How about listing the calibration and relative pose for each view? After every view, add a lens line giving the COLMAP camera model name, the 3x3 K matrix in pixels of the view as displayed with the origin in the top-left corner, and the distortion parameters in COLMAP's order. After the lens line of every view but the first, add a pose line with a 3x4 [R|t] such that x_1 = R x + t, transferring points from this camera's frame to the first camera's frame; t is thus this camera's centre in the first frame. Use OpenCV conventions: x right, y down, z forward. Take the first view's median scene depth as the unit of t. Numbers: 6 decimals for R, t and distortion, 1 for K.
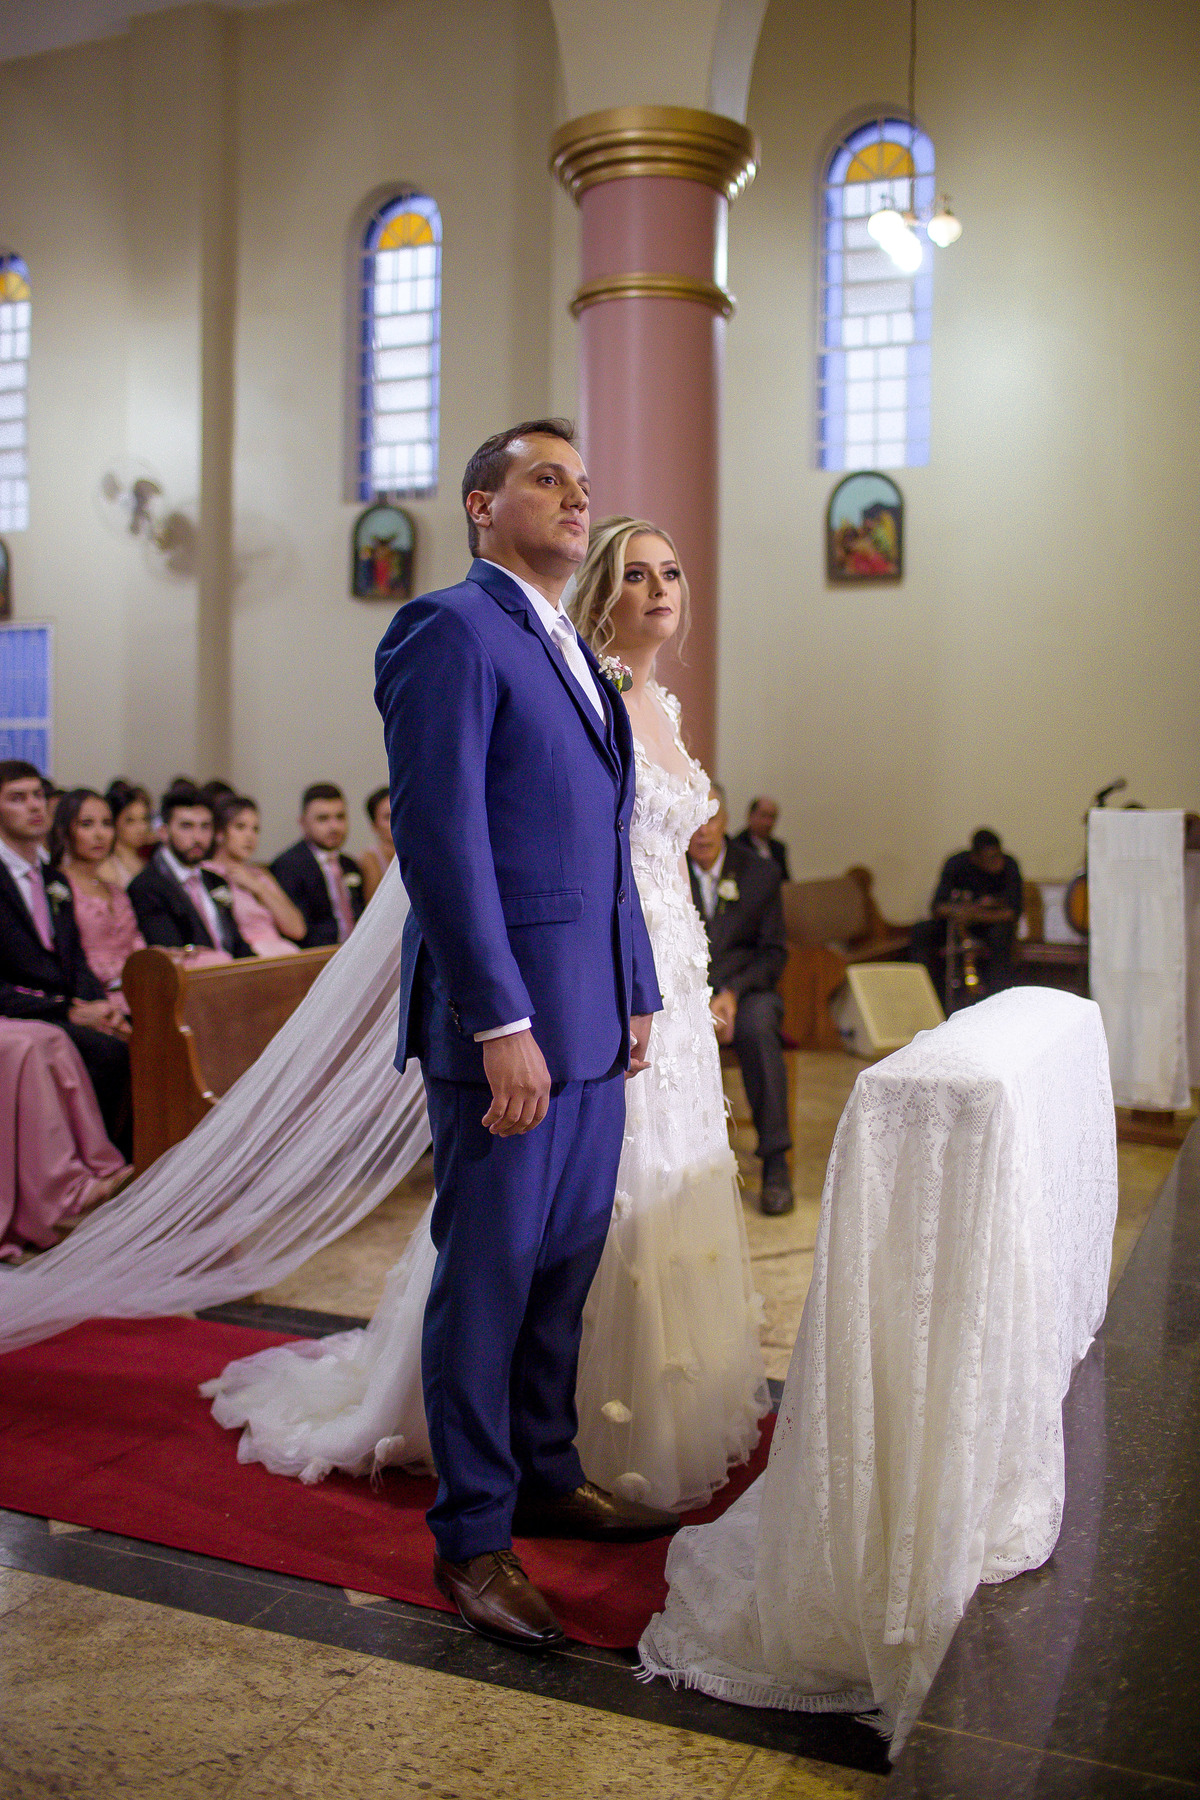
lens RADIAL K [[1735.8, 0, 600.8], [0, 1735.8, 901.0], [0, 0, 1]] dist [-0.049626, 0.000000]
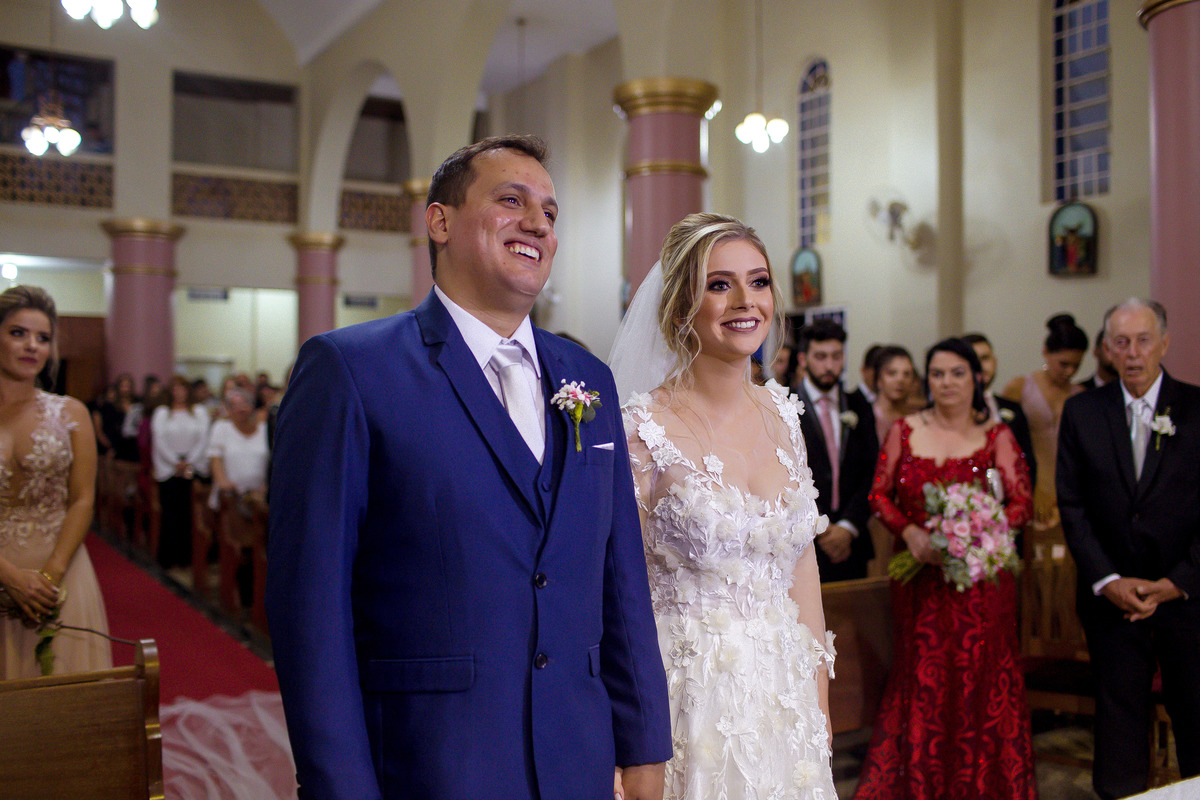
lens RADIAL K [[1157.2, 0, 599.6], [0, 1157.2, 400.0], [0, 0, 1]] dist [-0.049626, 0.000000]
pose [[0.802266, -0.010367, -0.596876, 0.095750], [-0.030483, 0.997833, -0.058304, -0.024363], [0.596188, 0.064970, 0.800212, 0.129813]]
